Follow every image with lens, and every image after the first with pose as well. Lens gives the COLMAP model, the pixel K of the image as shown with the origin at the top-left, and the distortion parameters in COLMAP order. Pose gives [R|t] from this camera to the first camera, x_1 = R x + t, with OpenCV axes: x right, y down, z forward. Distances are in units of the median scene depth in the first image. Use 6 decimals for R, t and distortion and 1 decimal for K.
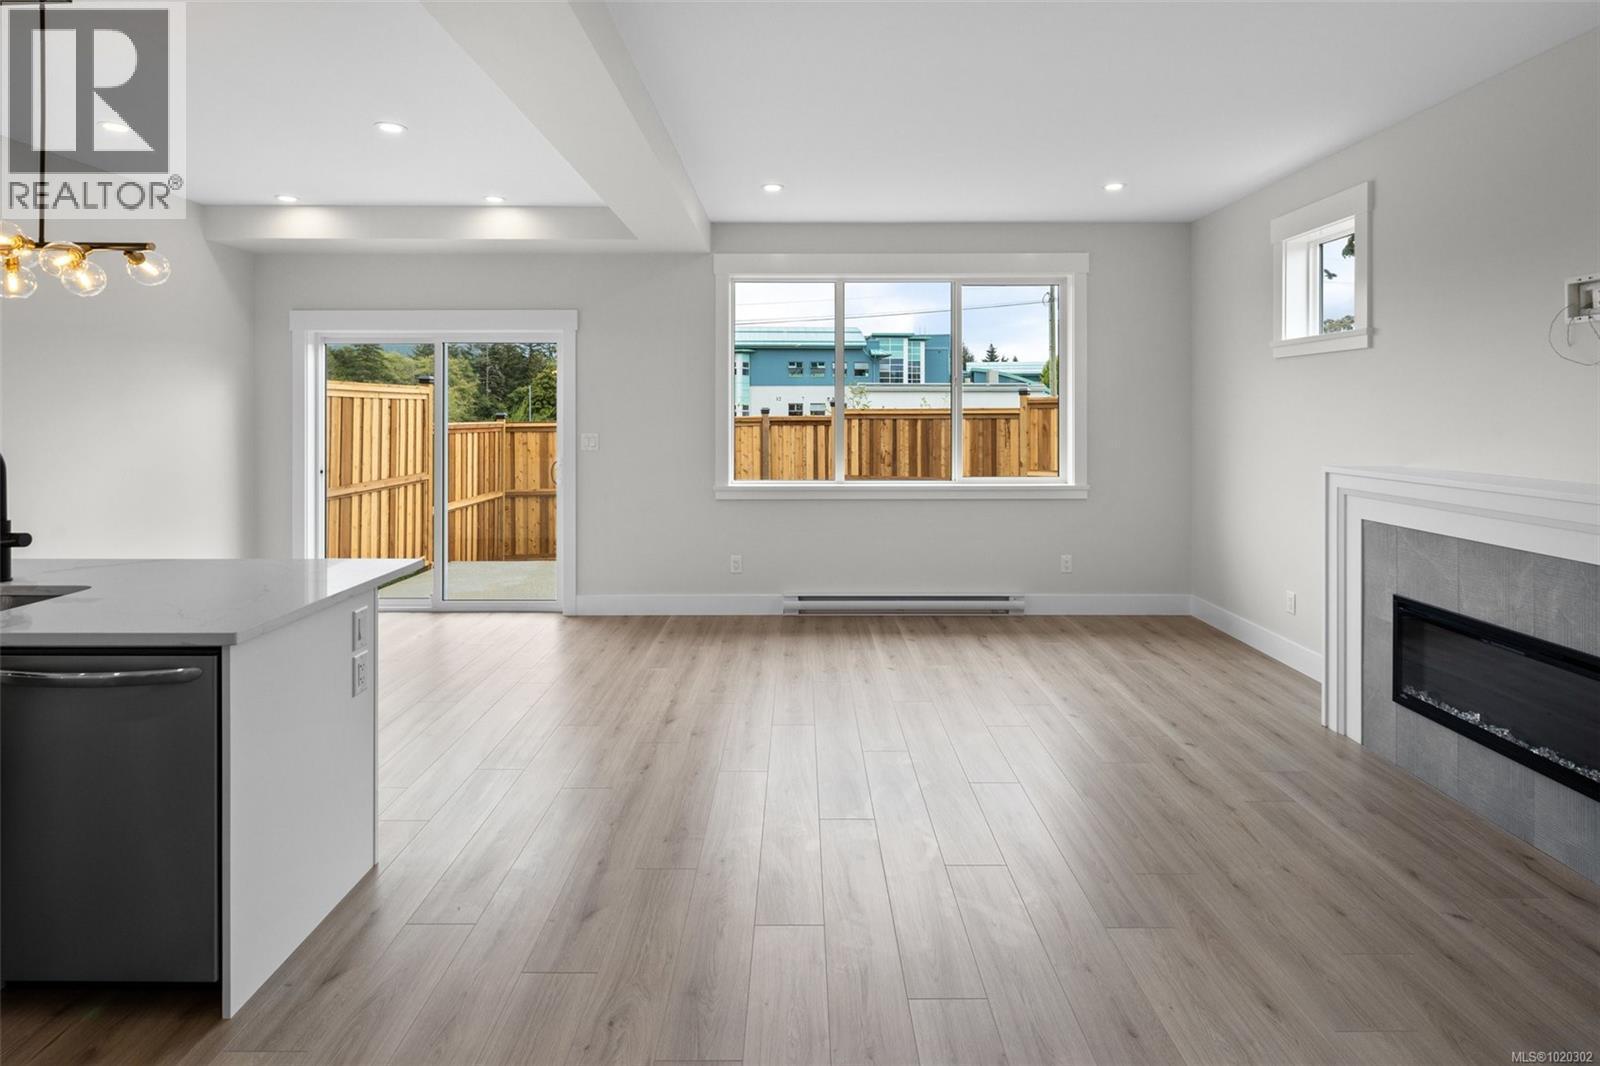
lens RADIAL K [[789.1, 0, 794.9], [0, 789.1, 410.8], [0, 0, 1]] dist [0.003723, -0.004819]
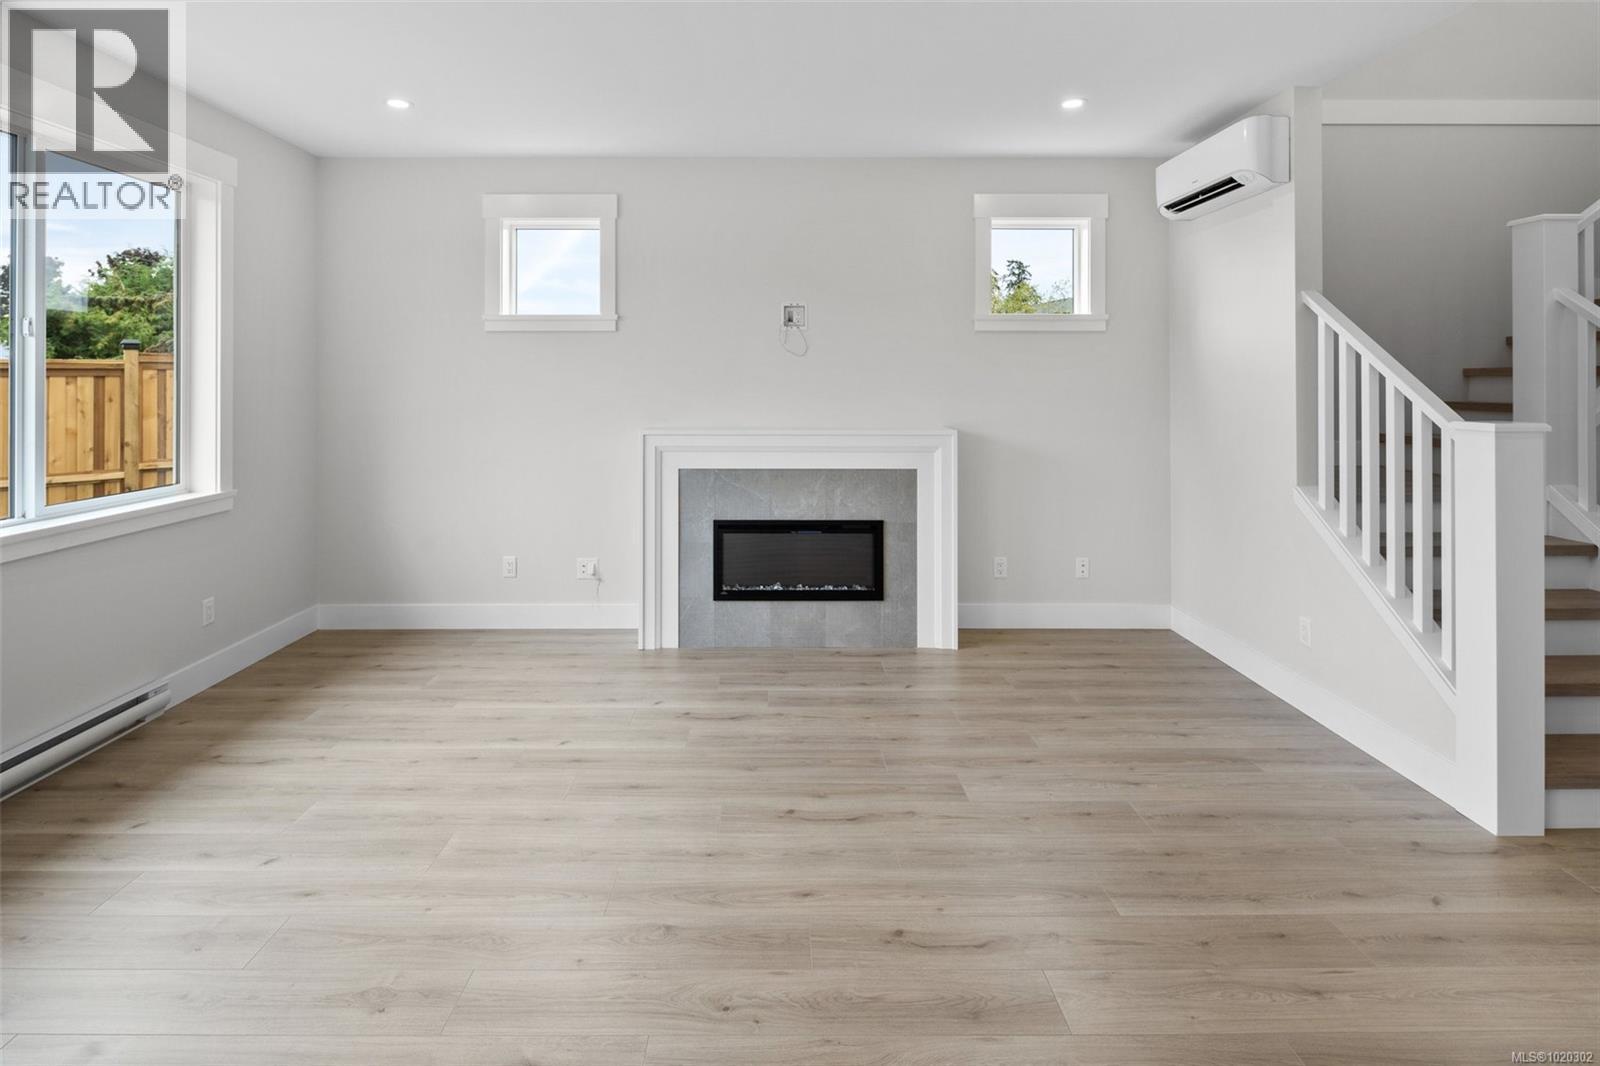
lens RADIAL K [[789.1, 0, 782.6], [0, 789.1, 375.1], [0, 0, 1]] dist [0.003723, -0.004819]
pose [[-0.011099, 0.010347, 0.999885, -0.461140], [0.000499, 0.999946, -0.010342, 0.000283], [-0.999938, 0.000384, -0.011103, 0.711341]]
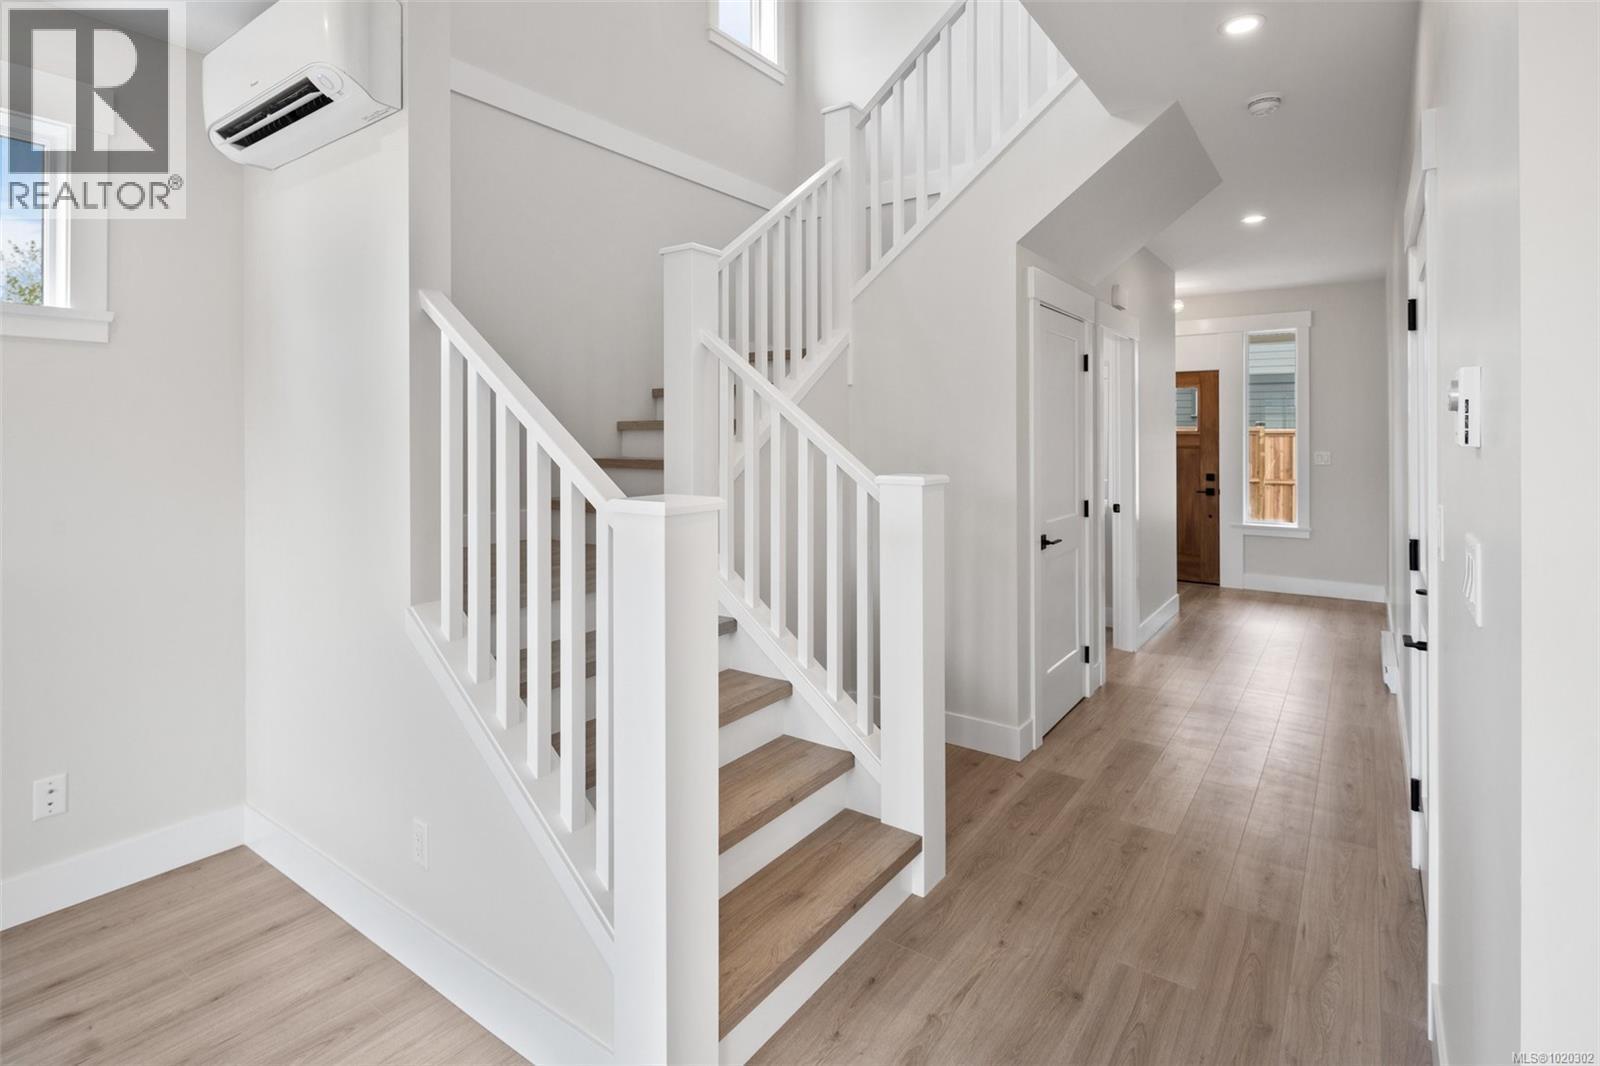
lens RADIAL K [[789.1, 0, 790.3], [0, 789.1, 430.9], [0, 0, 1]] dist [0.003723, -0.004819]
pose [[-0.811270, 0.008111, 0.584615, -0.119680], [0.004550, 0.999961, -0.007561, 0.000476], [-0.584653, -0.003474, -0.811276, 0.419407]]
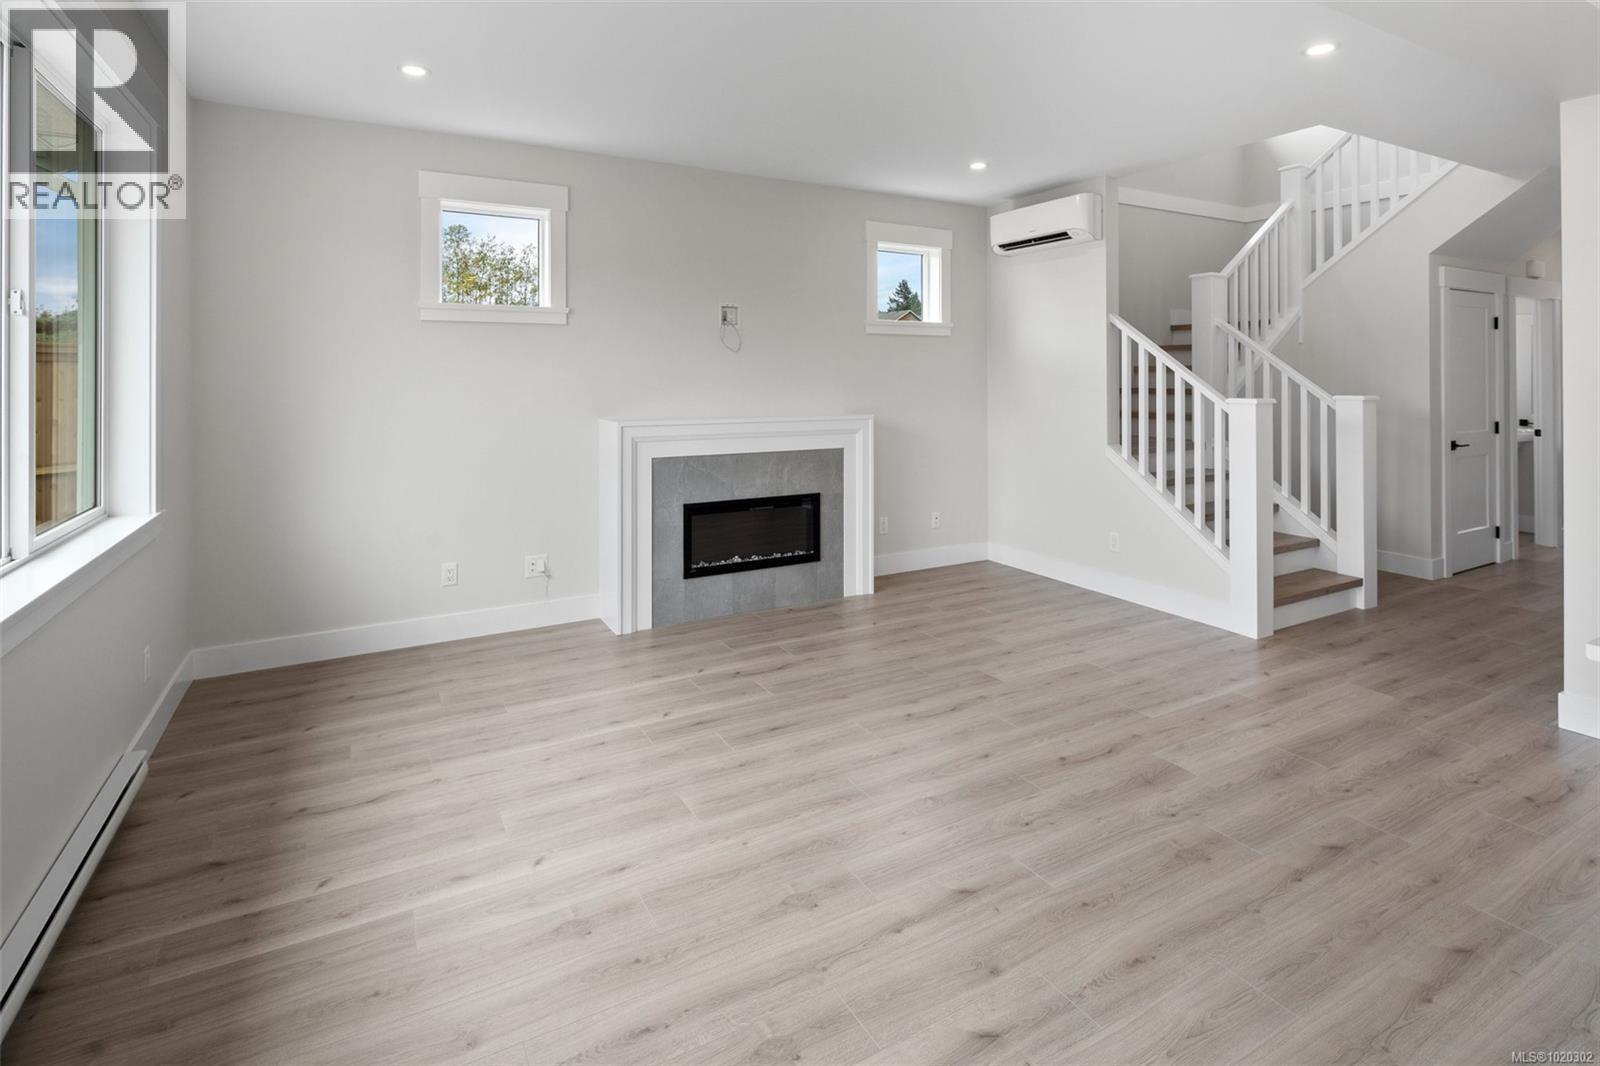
lens RADIAL K [[789.1, 0, 798.1], [0, 789.1, 361.9], [0, 0, 1]] dist [0.003723, -0.004819]
pose [[-0.493423, 0.014387, 0.869670, -0.470921], [0.001490, 0.999876, -0.015696, -0.002483], [-0.869788, -0.006449, -0.493383, 1.211102]]
